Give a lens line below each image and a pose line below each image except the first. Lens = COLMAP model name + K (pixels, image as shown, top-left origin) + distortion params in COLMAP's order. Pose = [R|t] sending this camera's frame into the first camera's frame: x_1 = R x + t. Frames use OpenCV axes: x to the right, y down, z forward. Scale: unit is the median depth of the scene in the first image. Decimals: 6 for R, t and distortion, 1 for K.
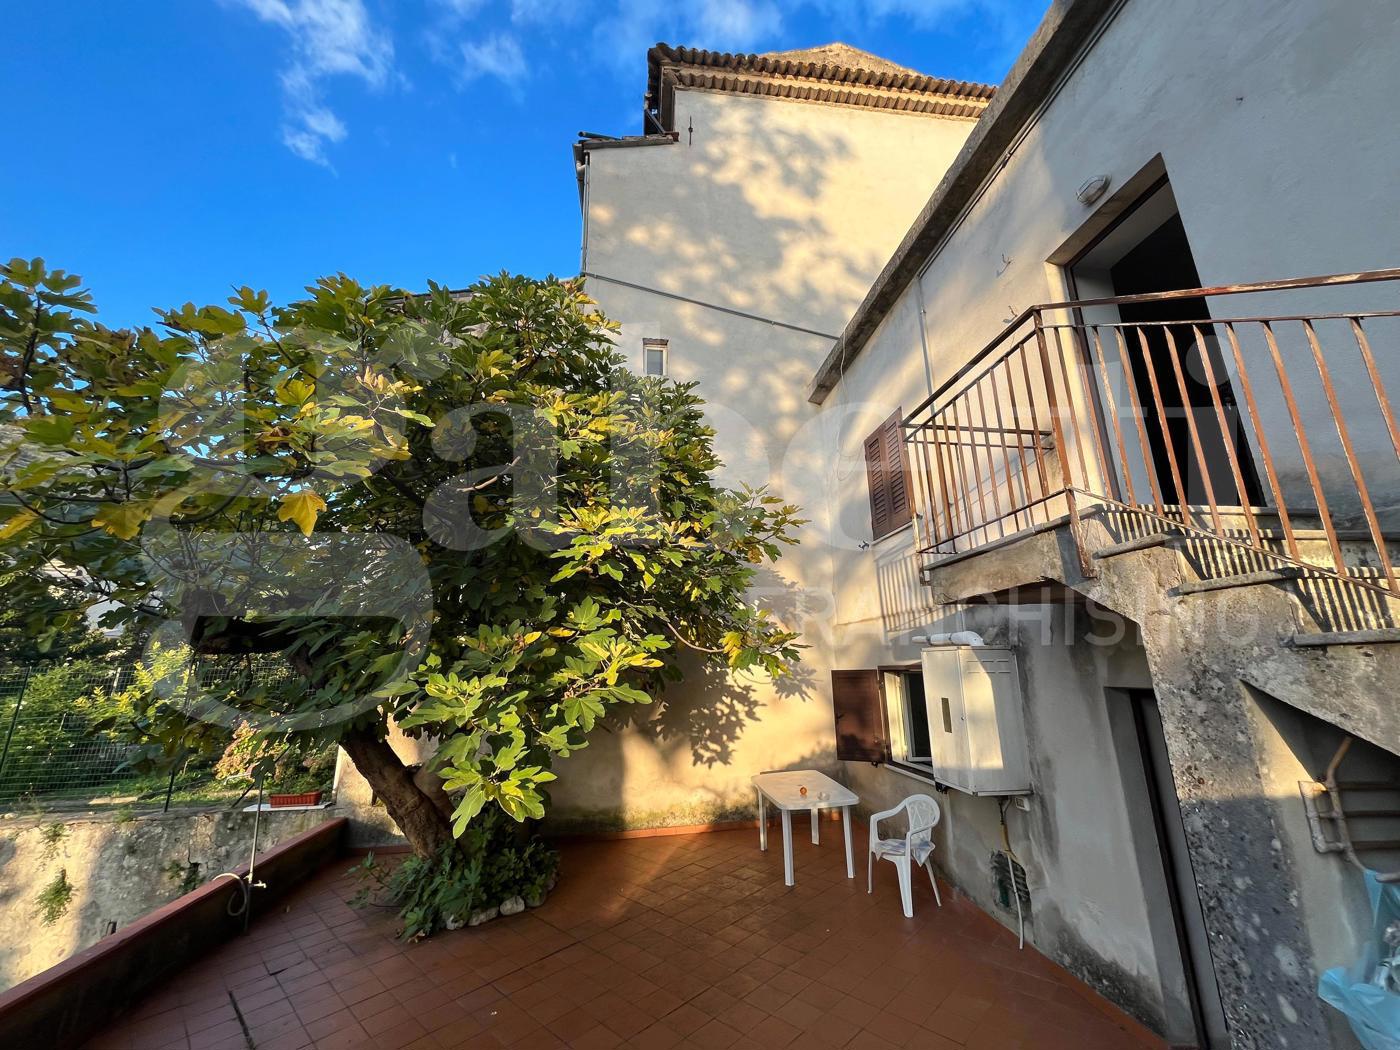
lens RADIAL K [[555.4, 0, 700.0], [0, 555.4, 525.0], [0, 0, 1]] dist [0.000276, -0.000482]
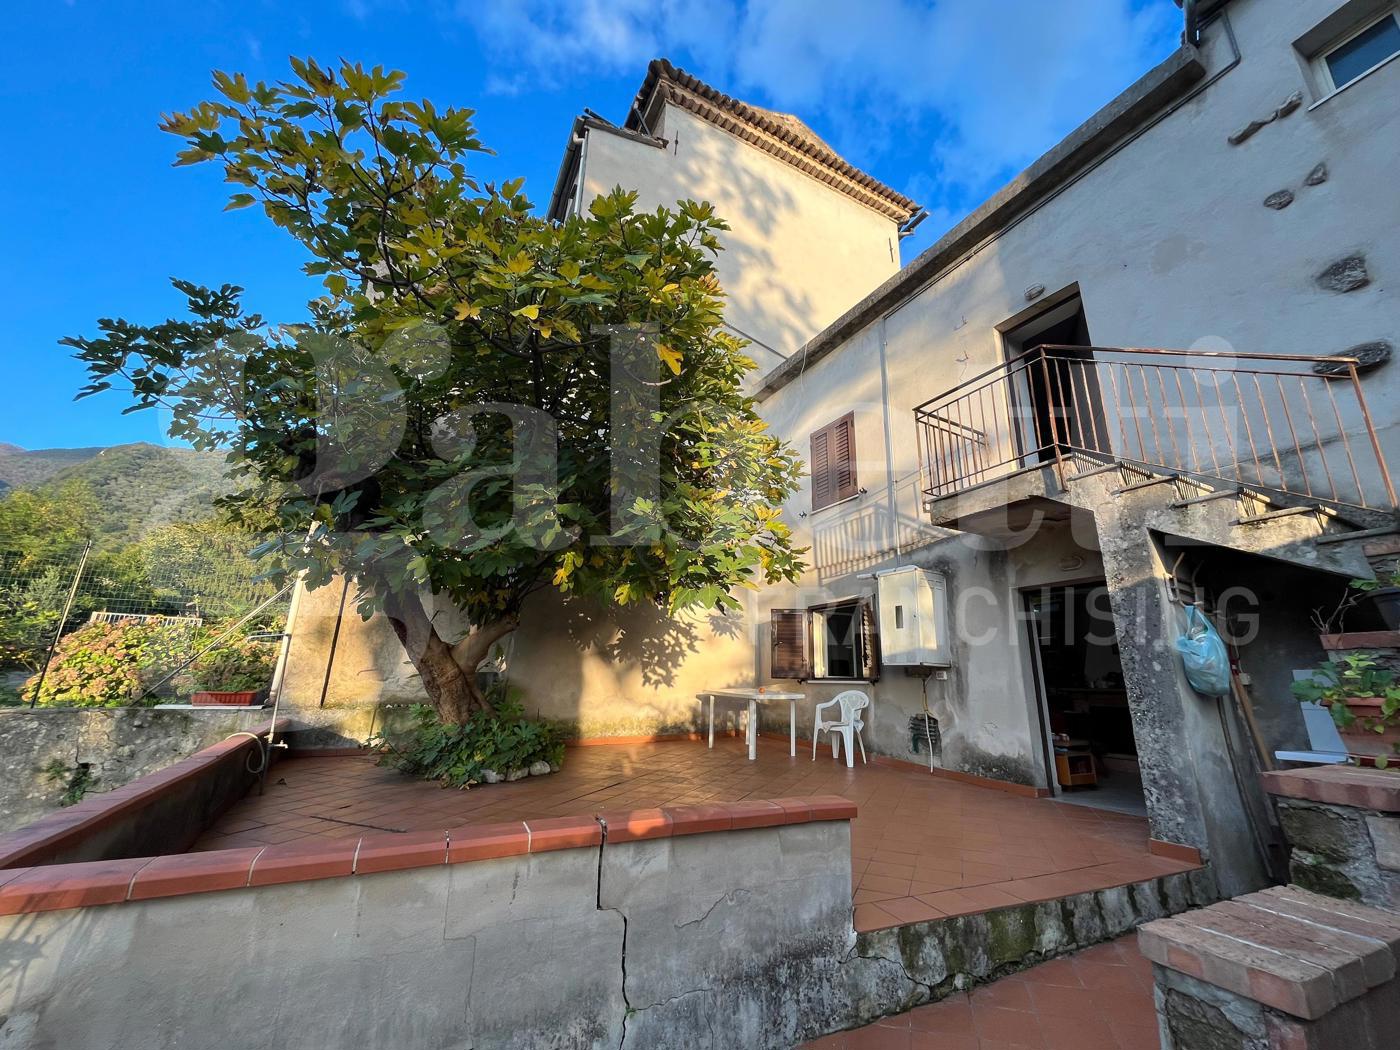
lens RADIAL K [[547.4, 0, 706.8], [0, 547.4, 517.7], [0, 0, 1]] dist [0.015018, -0.010131]
pose [[0.936327, 0.142608, 0.320867, -0.325344], [-0.134034, 0.989776, -0.048775, 0.139870], [-0.324542, 0.002662, 0.945868, -0.117268]]
